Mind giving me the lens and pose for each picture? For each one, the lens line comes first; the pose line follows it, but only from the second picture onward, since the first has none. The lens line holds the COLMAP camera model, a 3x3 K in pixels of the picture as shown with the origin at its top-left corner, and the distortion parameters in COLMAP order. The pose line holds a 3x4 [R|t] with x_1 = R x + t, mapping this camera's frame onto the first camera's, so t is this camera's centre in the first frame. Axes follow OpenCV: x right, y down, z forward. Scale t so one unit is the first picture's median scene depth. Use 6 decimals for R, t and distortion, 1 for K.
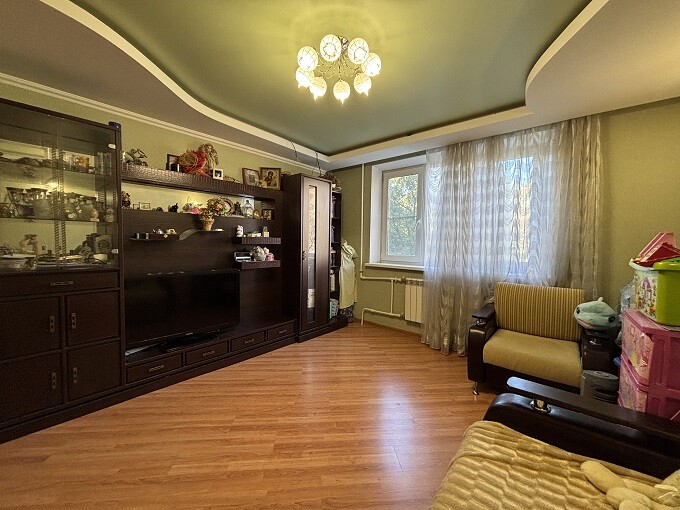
lens RADIAL K [[272.8, 0, 340.0], [0, 272.8, 255.0], [0, 0, 1]] dist [-0.001048, 0.000221]
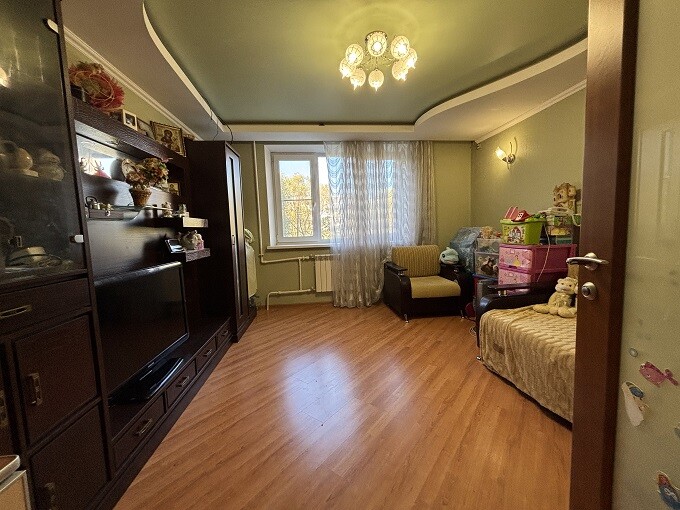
lens RADIAL K [[273.5, 0, 340.0], [0, 273.5, 255.0], [0, 0, 1]] dist [0.020517, 0.000059]
pose [[0.693018, -0.109628, 0.712536, -0.559465], [0.081346, 0.993949, 0.073808, 0.011555], [-0.716317, 0.006811, 0.697742, 0.173228]]
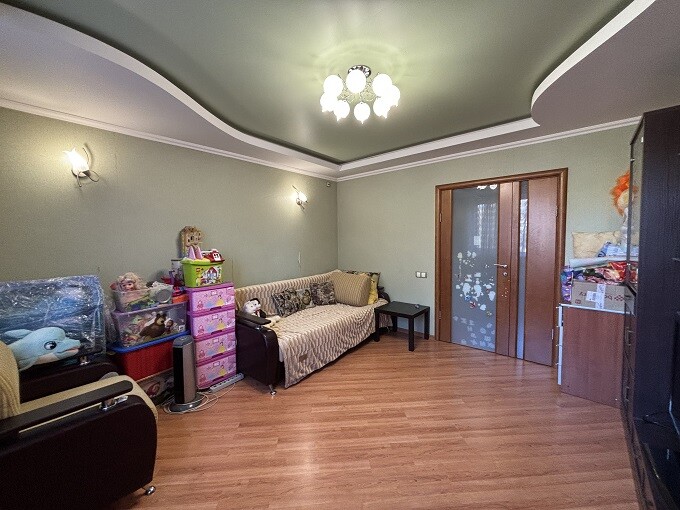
lens RADIAL K [[272.8, 0, 340.0], [0, 272.8, 255.0], [0, 0, 1]] dist [-0.001048, 0.000221]
pose [[-0.999960, -0.004626, 0.007654, 0.029827], [-0.003835, 0.994943, 0.100369, -0.087717], [-0.008080, 0.100336, -0.994921, 1.172907]]
